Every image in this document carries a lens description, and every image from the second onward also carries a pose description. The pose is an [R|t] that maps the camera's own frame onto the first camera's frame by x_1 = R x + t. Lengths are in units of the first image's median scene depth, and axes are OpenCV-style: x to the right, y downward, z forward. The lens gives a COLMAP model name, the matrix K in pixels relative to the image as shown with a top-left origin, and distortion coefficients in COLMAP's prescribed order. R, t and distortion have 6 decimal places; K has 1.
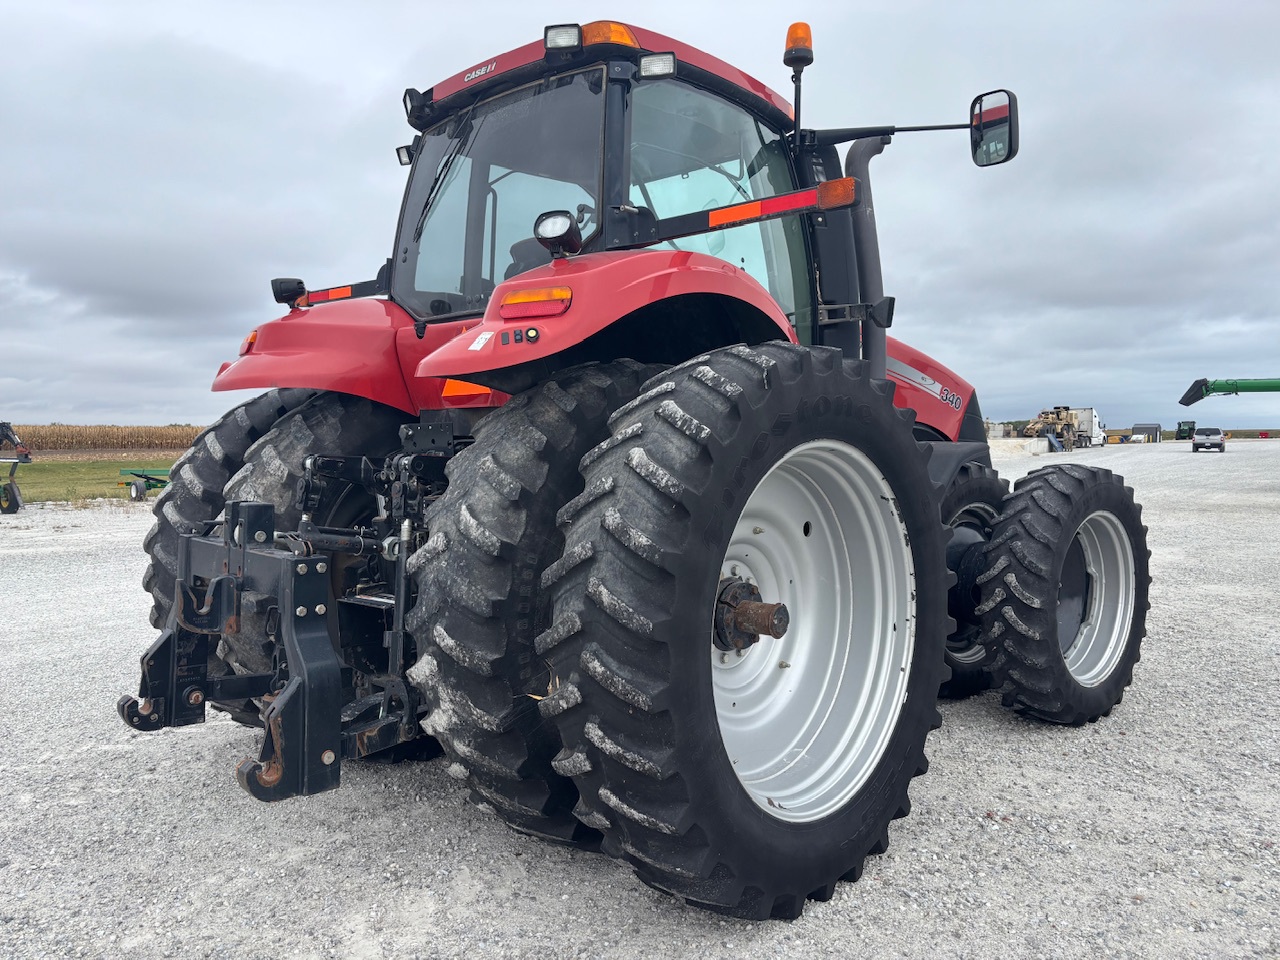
lens RADIAL K [[963.8, 0, 637.5], [0, 963.8, 485.4], [0, 0, 1]] dist [0.047328, -0.061363]
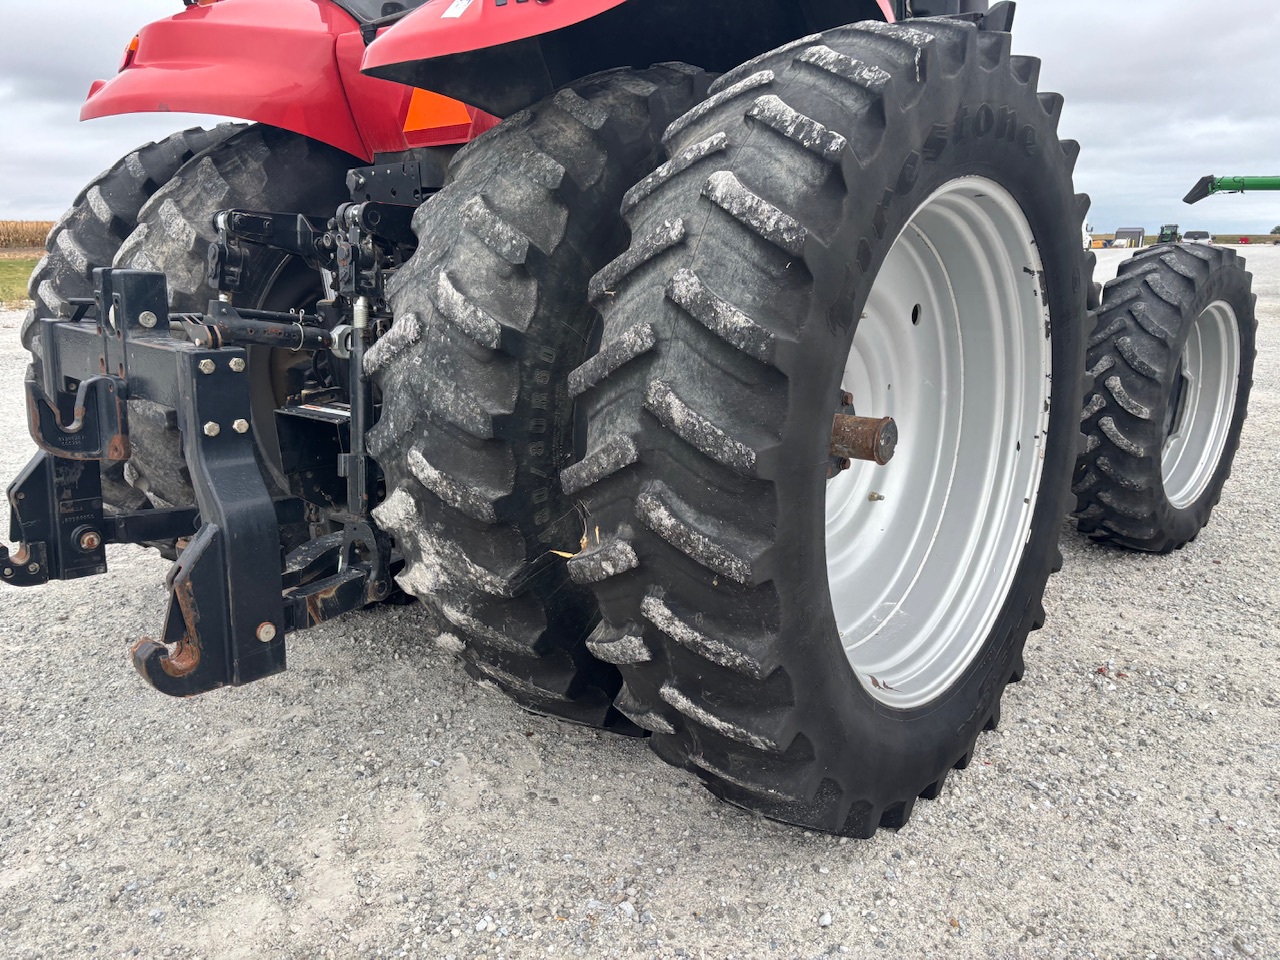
lens RADIAL K [[963.8, 0, 646.8], [0, 963.8, 482.5], [0, 0, 1]] dist [0.047328, -0.061363]
pose [[0.999310, -0.003789, 0.036954, -0.062119], [-0.003452, 0.981009, 0.193930, 0.031884], [-0.036987, -0.193924, 0.980319, 0.296974]]
